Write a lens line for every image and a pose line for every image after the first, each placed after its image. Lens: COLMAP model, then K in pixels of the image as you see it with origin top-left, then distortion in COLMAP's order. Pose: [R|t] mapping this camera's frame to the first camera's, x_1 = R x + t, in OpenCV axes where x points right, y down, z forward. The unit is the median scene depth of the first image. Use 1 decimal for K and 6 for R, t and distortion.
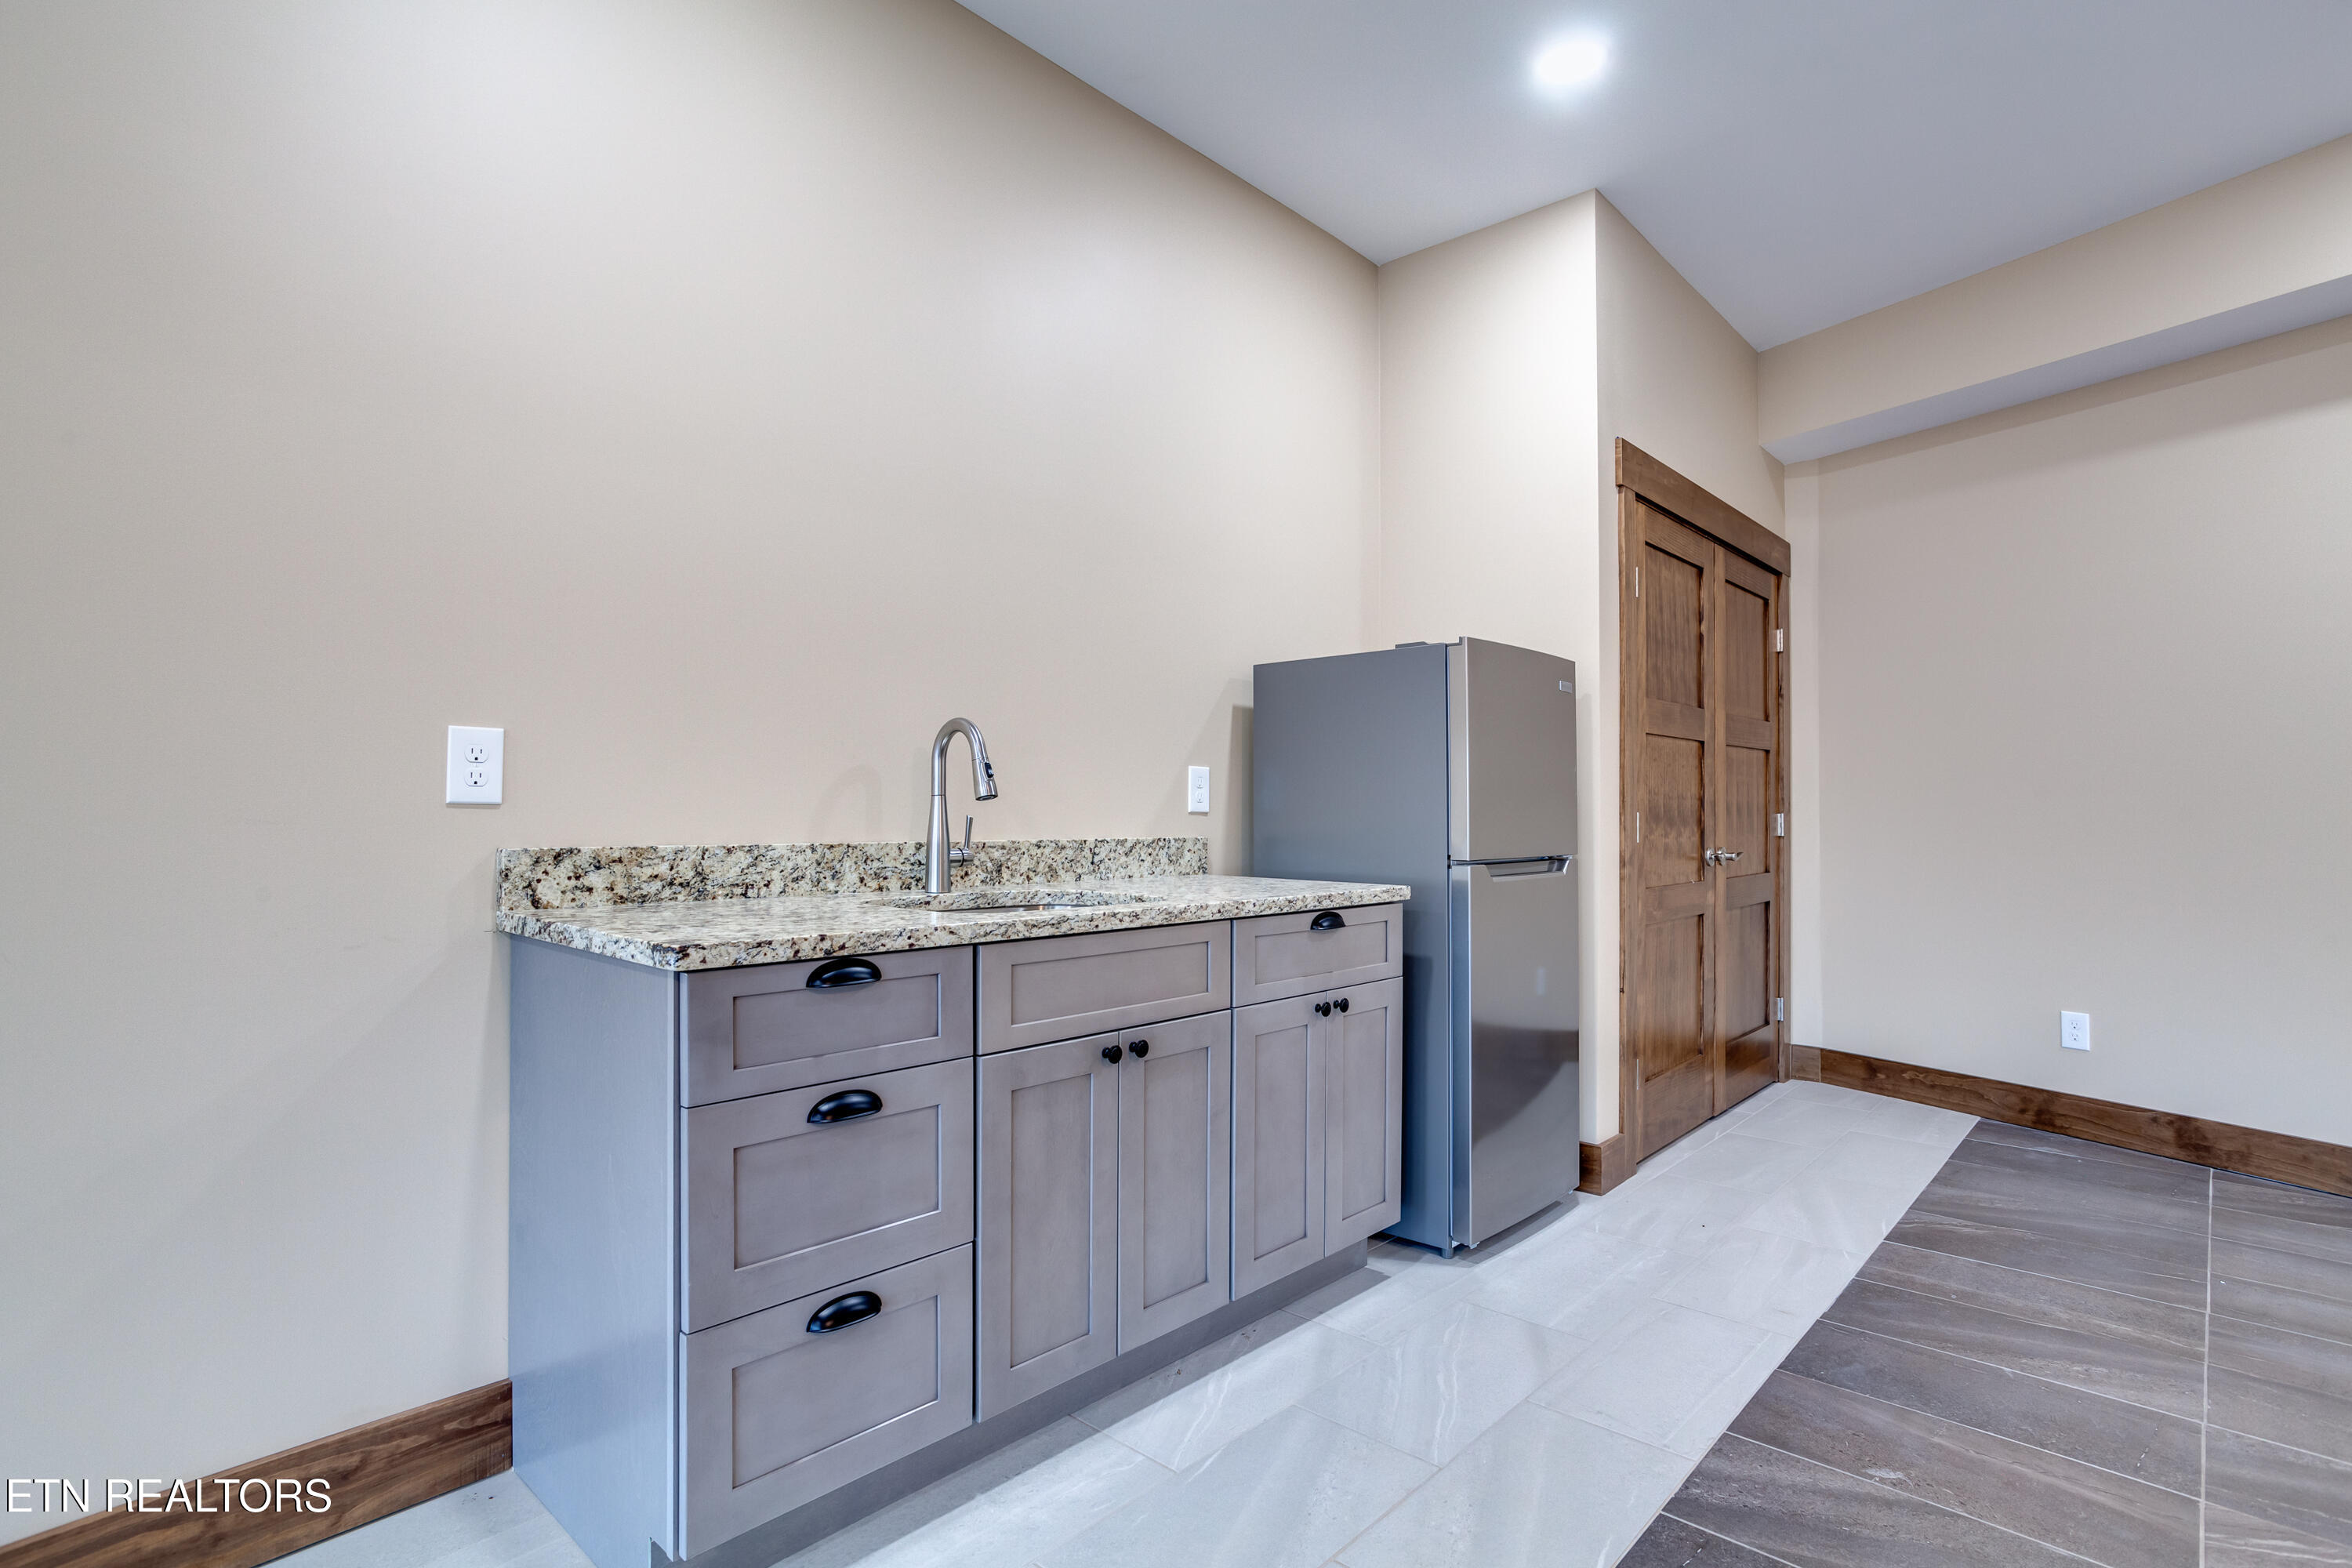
lens RADIAL K [[1150.6, 0, 1184.1], [0, 1150.6, 815.9], [0, 0, 1]] dist [-0.058503, 0.036238]
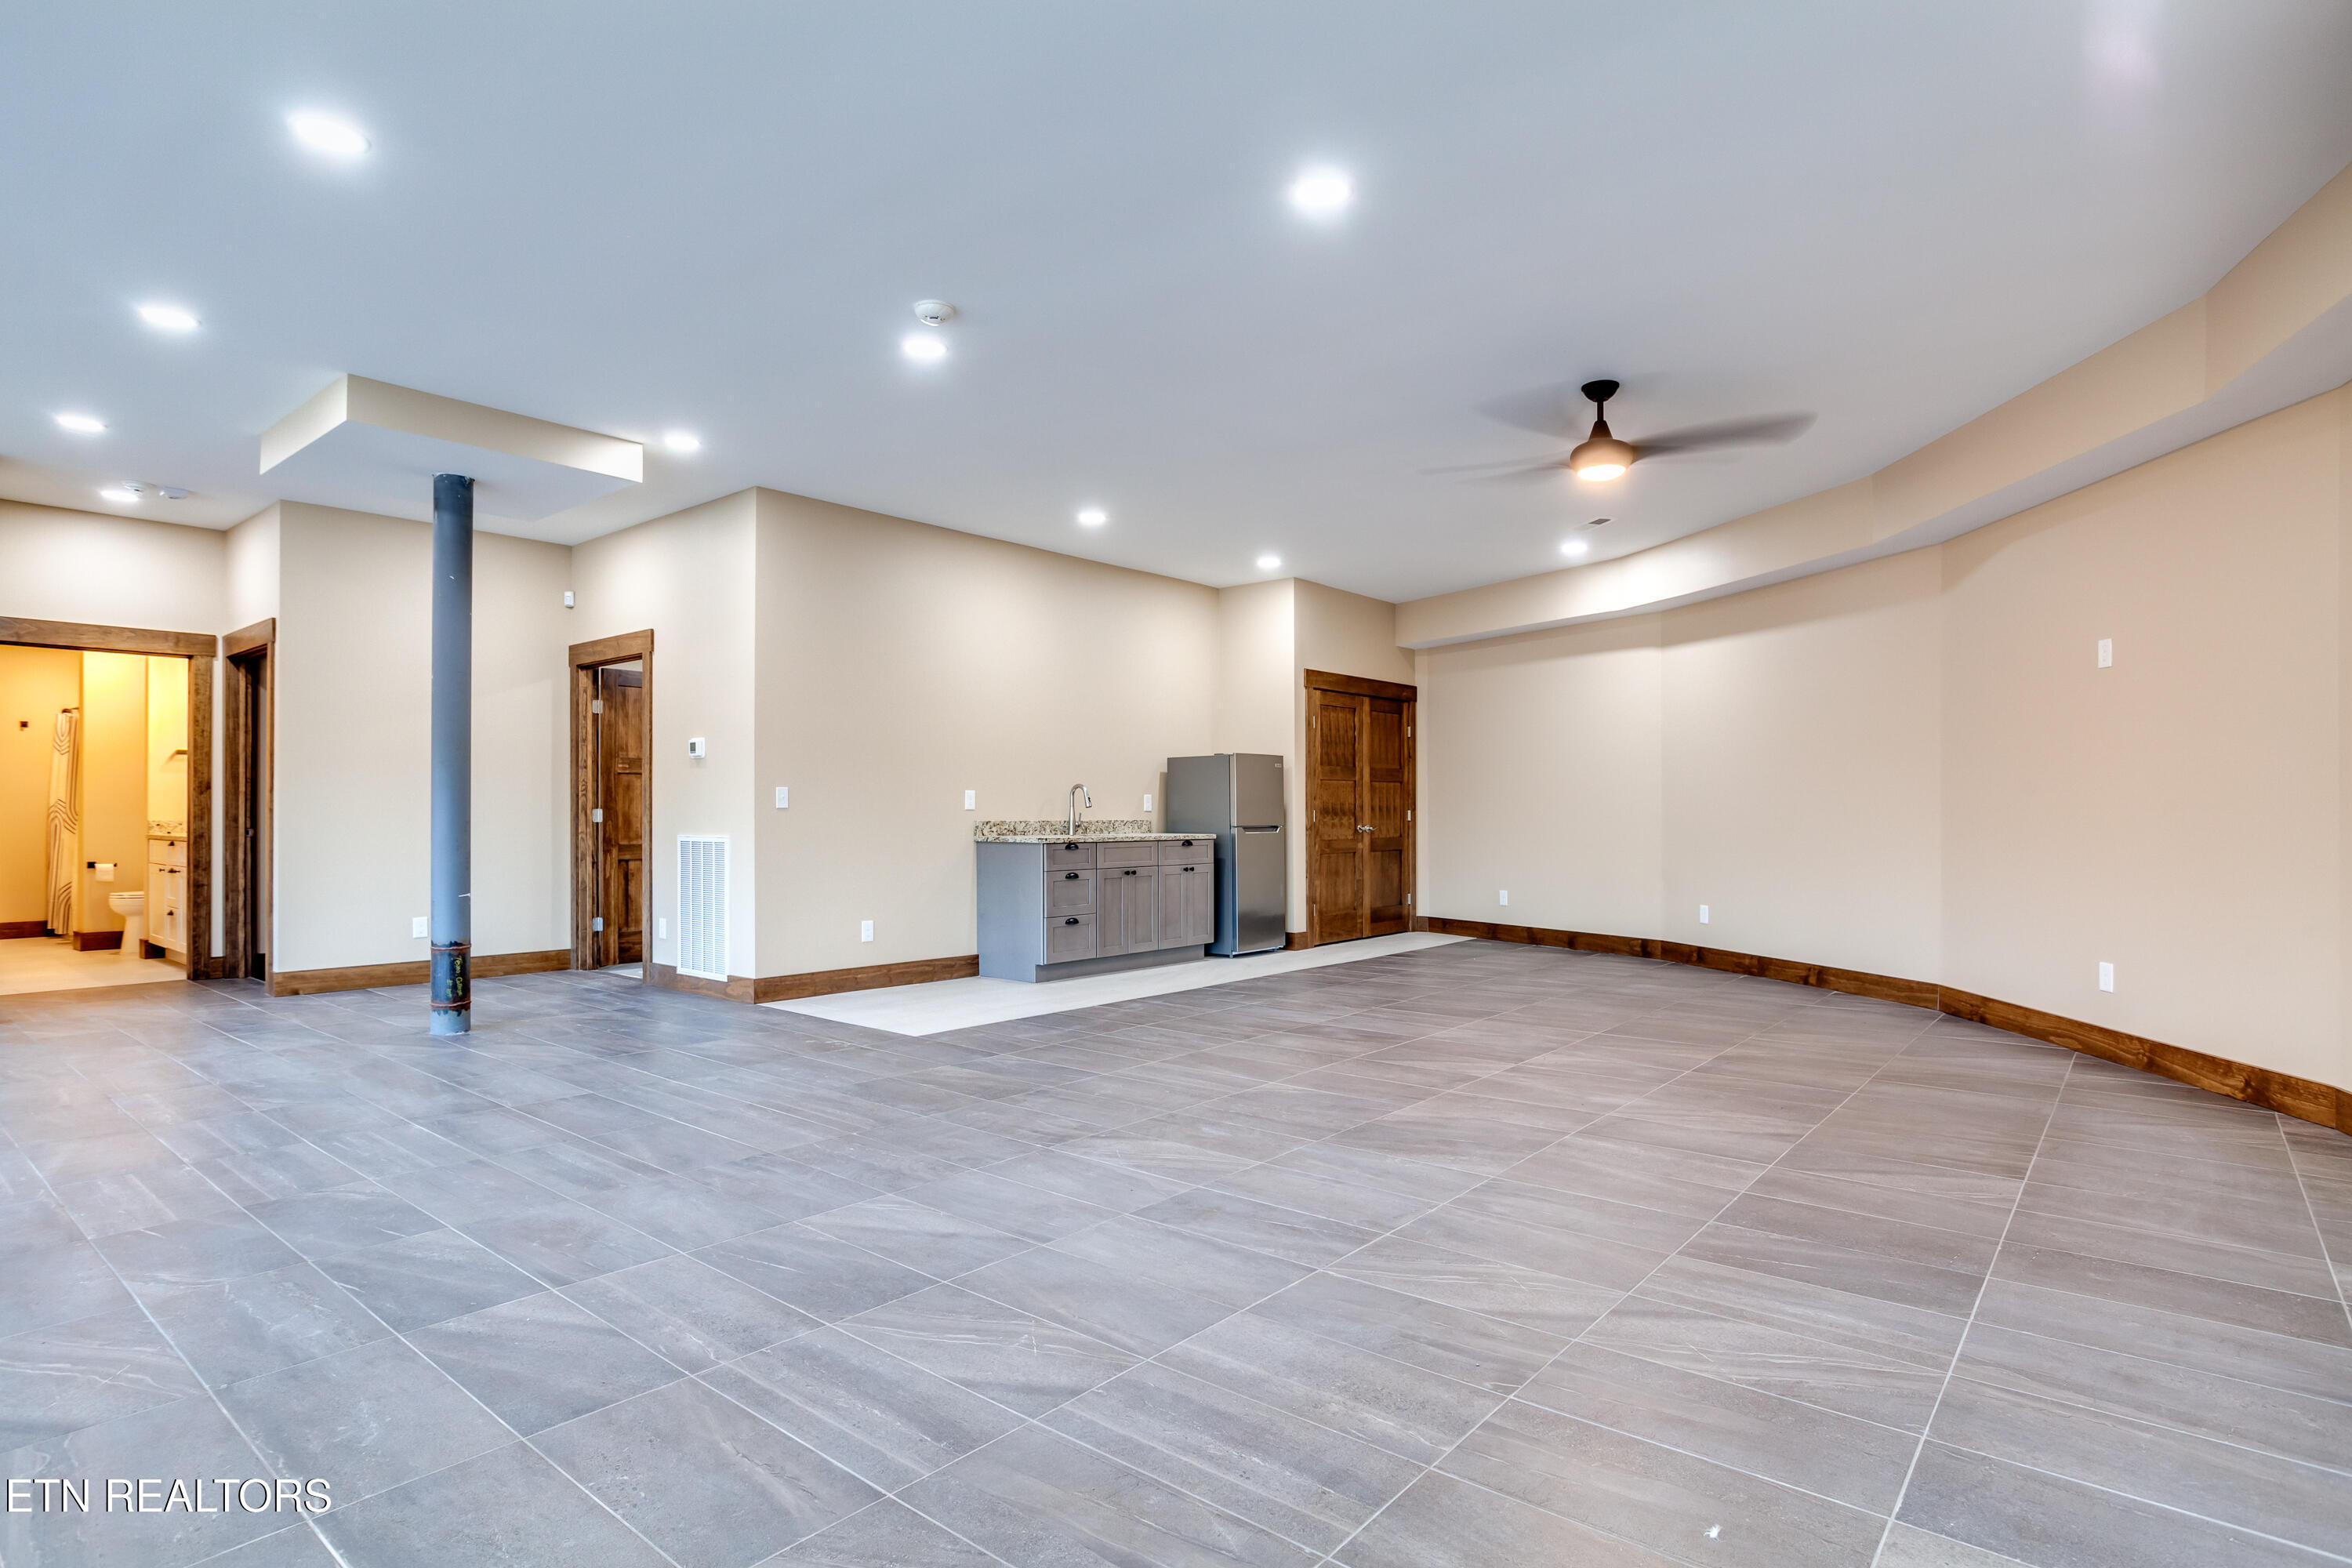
lens RADIAL K [[1204.5, 0, 1185.2], [0, 1204.5, 787.9], [0, 0, 1]] dist [-0.036551, 0.022971]
pose [[0.998600, -0.005131, 0.052640, -0.056346], [0.006417, 0.999684, -0.024292, 0.013364], [-0.052499, 0.024596, 0.998318, -2.174164]]
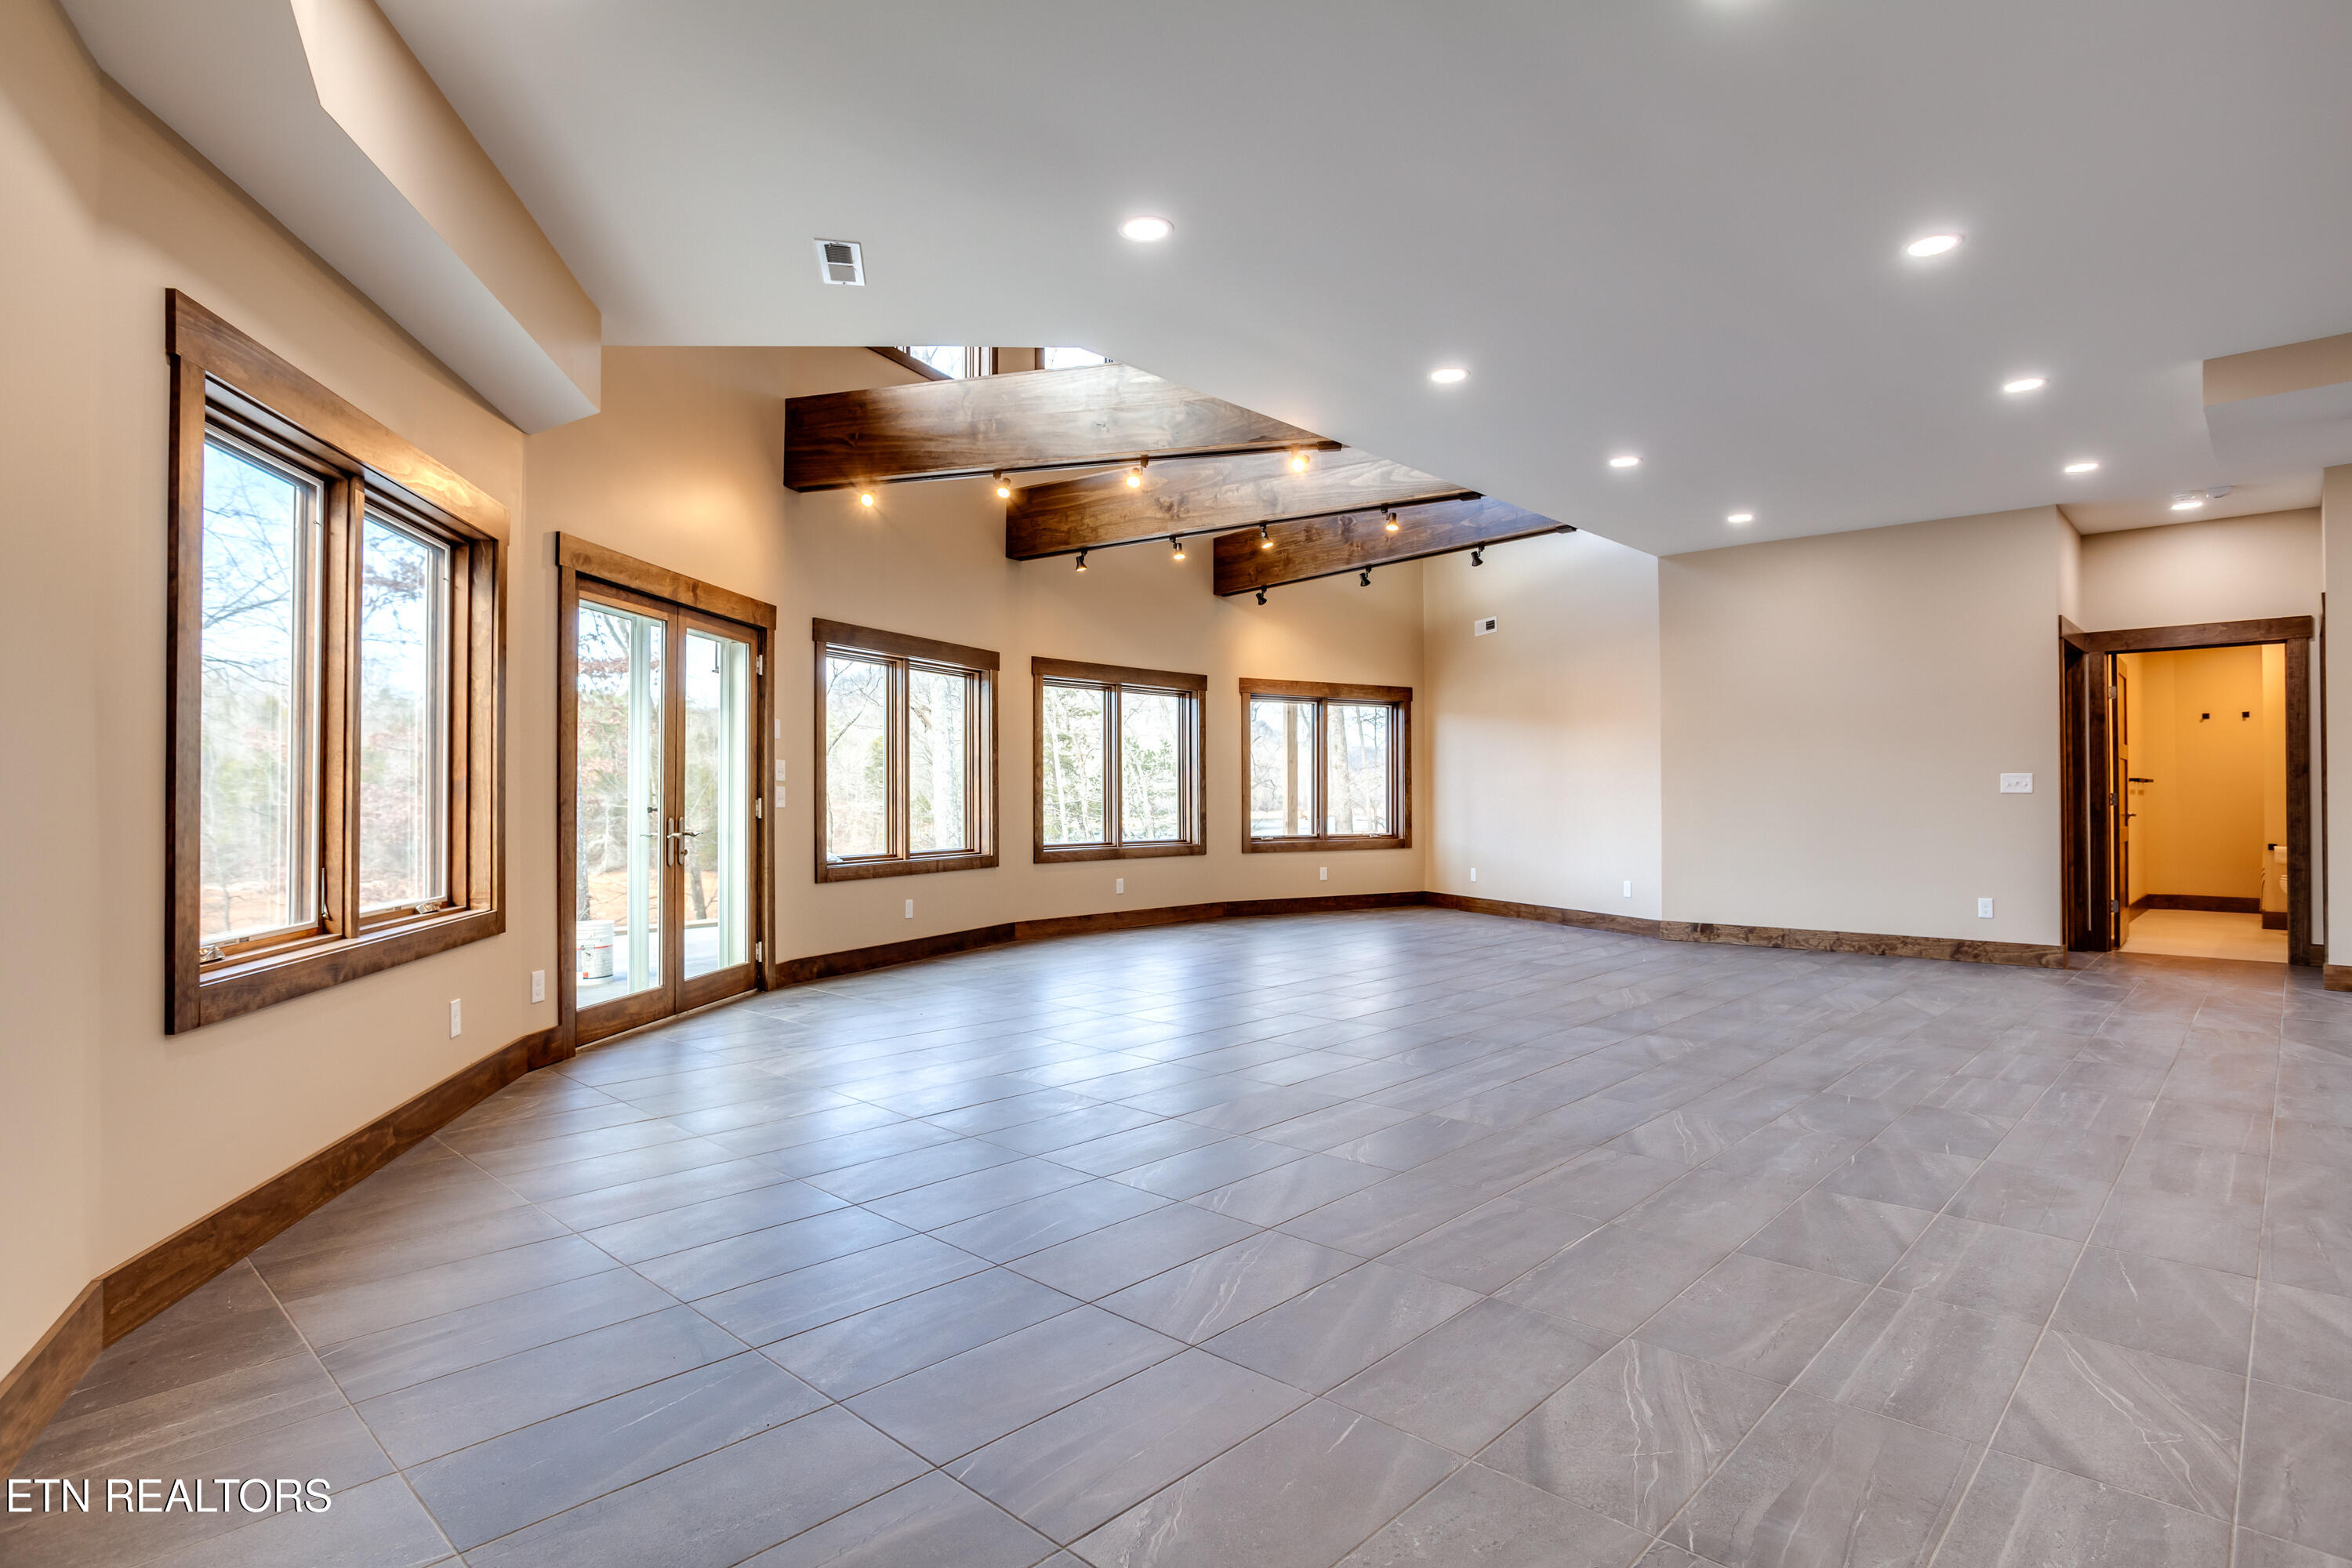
lens RADIAL K [[1221.4, 0, 1165.0], [0, 1221.4, 788.2], [0, 0, 1]] dist [-0.063366, 0.038552]
pose [[-0.007390, -0.012518, -0.999894, 0.587213], [-0.001197, 0.999921, -0.012510, 0.009290], [0.999972, 0.001104, -0.007405, -1.901973]]
